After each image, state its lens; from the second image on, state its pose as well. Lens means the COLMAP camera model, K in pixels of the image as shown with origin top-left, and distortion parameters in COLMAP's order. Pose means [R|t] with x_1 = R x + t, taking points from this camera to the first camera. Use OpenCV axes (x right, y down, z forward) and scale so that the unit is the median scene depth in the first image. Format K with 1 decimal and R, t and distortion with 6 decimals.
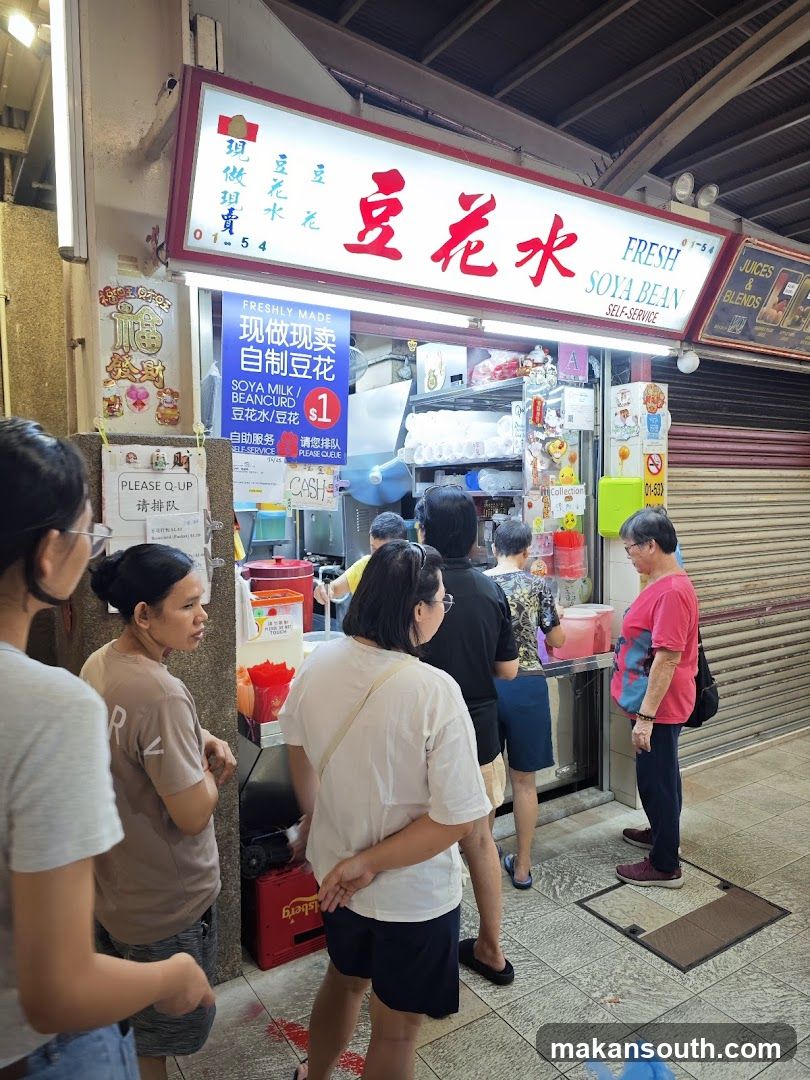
lens RADIAL K [[728.0, 0, 403.0], [0, 728.0, 546.9], [0, 0, 1]] dist [0.030452, -0.006727]
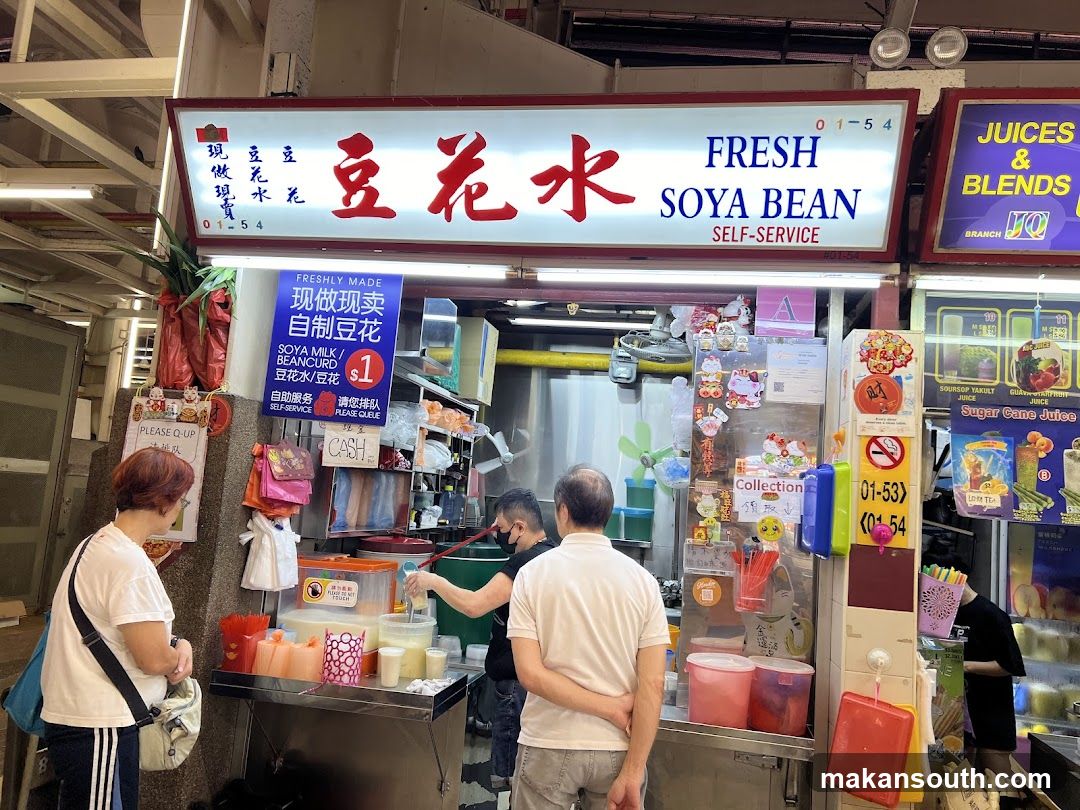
lens RADIAL K [[815.7, 0, 551.6], [0, 815.7, 414.4], [0, 0, 1]] dist [0.056666, -0.018781]
pose [[0.730560, -0.000671, -0.682848, 0.862761], [-0.135219, 0.980055, -0.145630, -0.001034], [0.669326, 0.198726, 0.715899, 0.389572]]
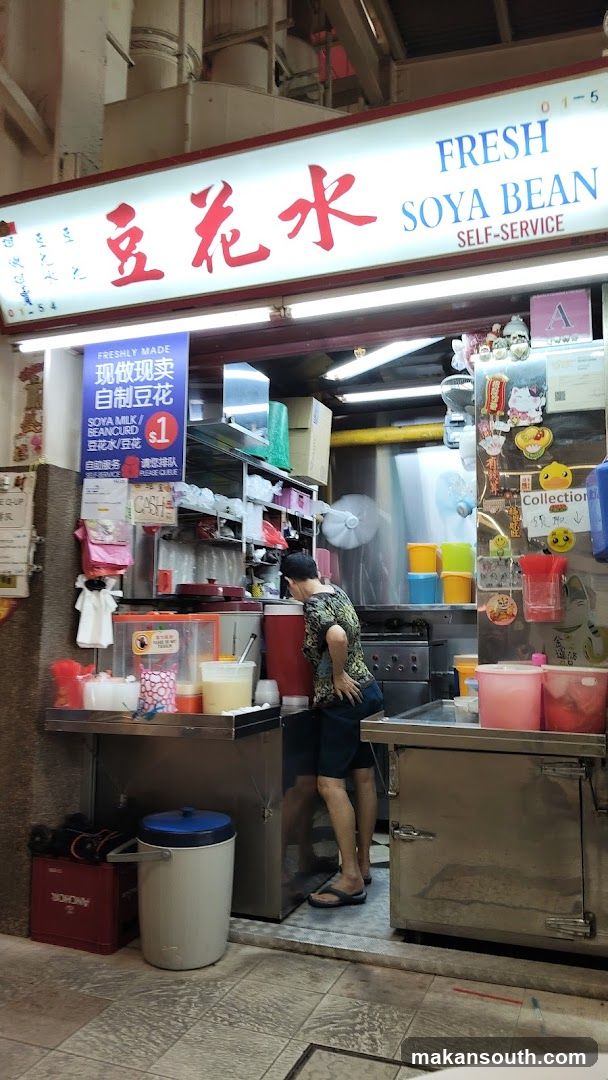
lens RADIAL K [[788.7, 0, 328.1], [0, 788.7, 548.6], [0, 0, 1]] dist [0.024018, -0.035909]
pose [[0.599955, -0.057463, -0.797968, 0.974621], [-0.066288, 0.990417, -0.121161, 0.108334], [0.797283, 0.125587, 0.590396, 0.544175]]
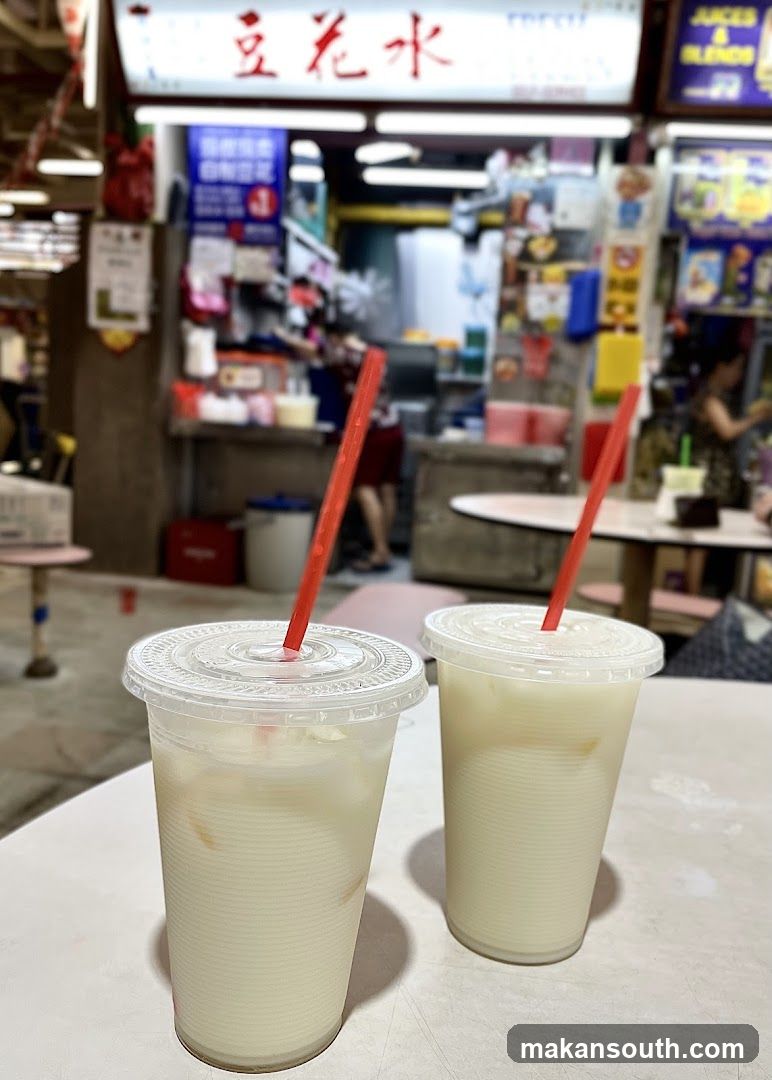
lens RADIAL K [[859.9, 0, 426.3], [0, 859.9, 566.8], [0, 0, 1]] dist [0.022575, -0.038134]
pose [[0.743768, 0.179209, -0.643967, 1.297931], [-0.127056, 0.983730, 0.127015, 0.234671], [0.656252, -0.012650, 0.754436, -0.011621]]
